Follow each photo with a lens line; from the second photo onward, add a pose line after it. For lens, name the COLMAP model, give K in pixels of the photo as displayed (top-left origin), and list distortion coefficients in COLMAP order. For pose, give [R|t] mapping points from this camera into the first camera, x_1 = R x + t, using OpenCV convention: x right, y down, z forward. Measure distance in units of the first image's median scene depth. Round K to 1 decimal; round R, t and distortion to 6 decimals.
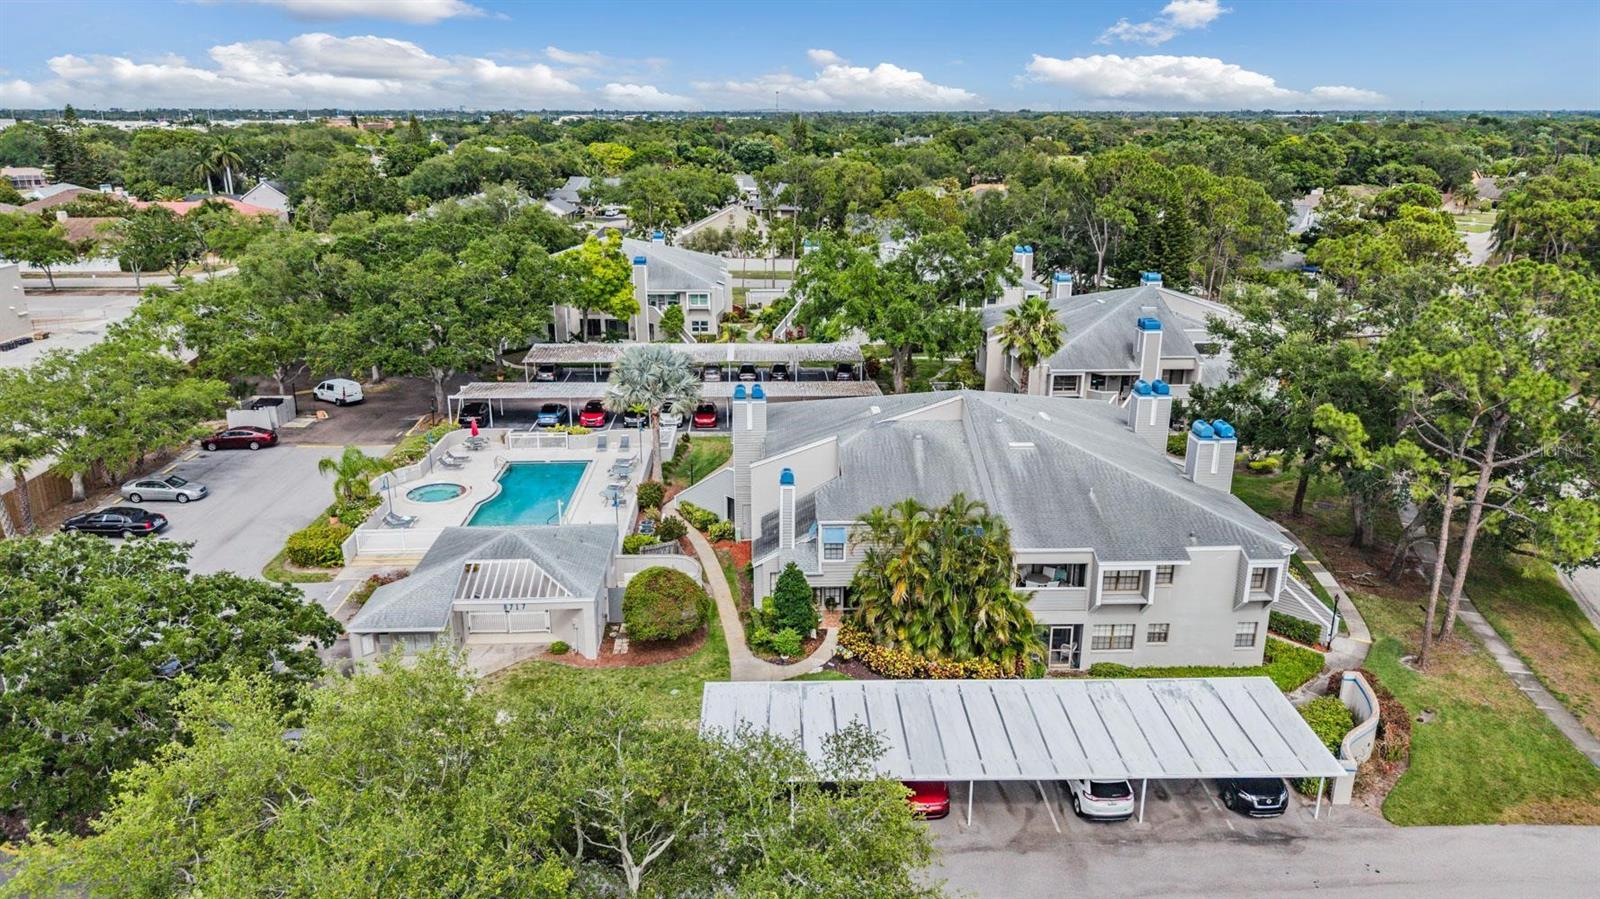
lens RADIAL K [[1081.1, 0, 800.0], [0, 1081.1, 449.5], [0, 0, 1]] dist [0.068431, -0.067752]
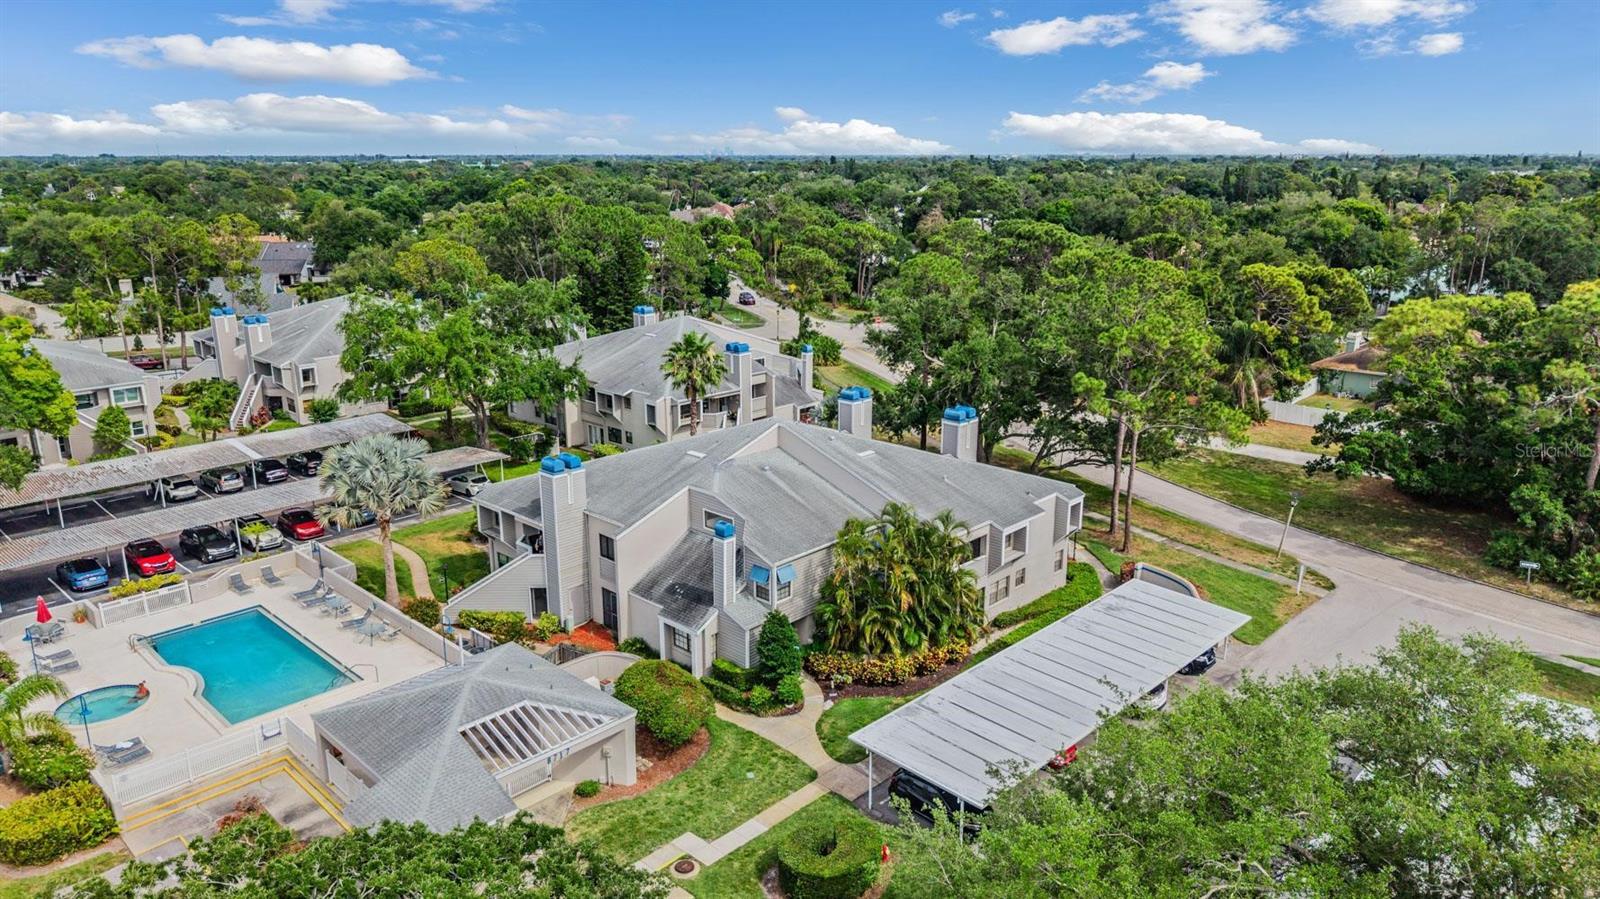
lens RADIAL K [[1072.0, 0, 740.6], [0, 1072.0, 448.6], [0, 0, 1]] dist [0.054299, -0.000526]
pose [[0.741656, -0.193999, 0.642114, -0.432324], [0.216592, 0.975248, 0.044477, -0.062465], [-0.634849, 0.106090, 0.765318, 0.169114]]
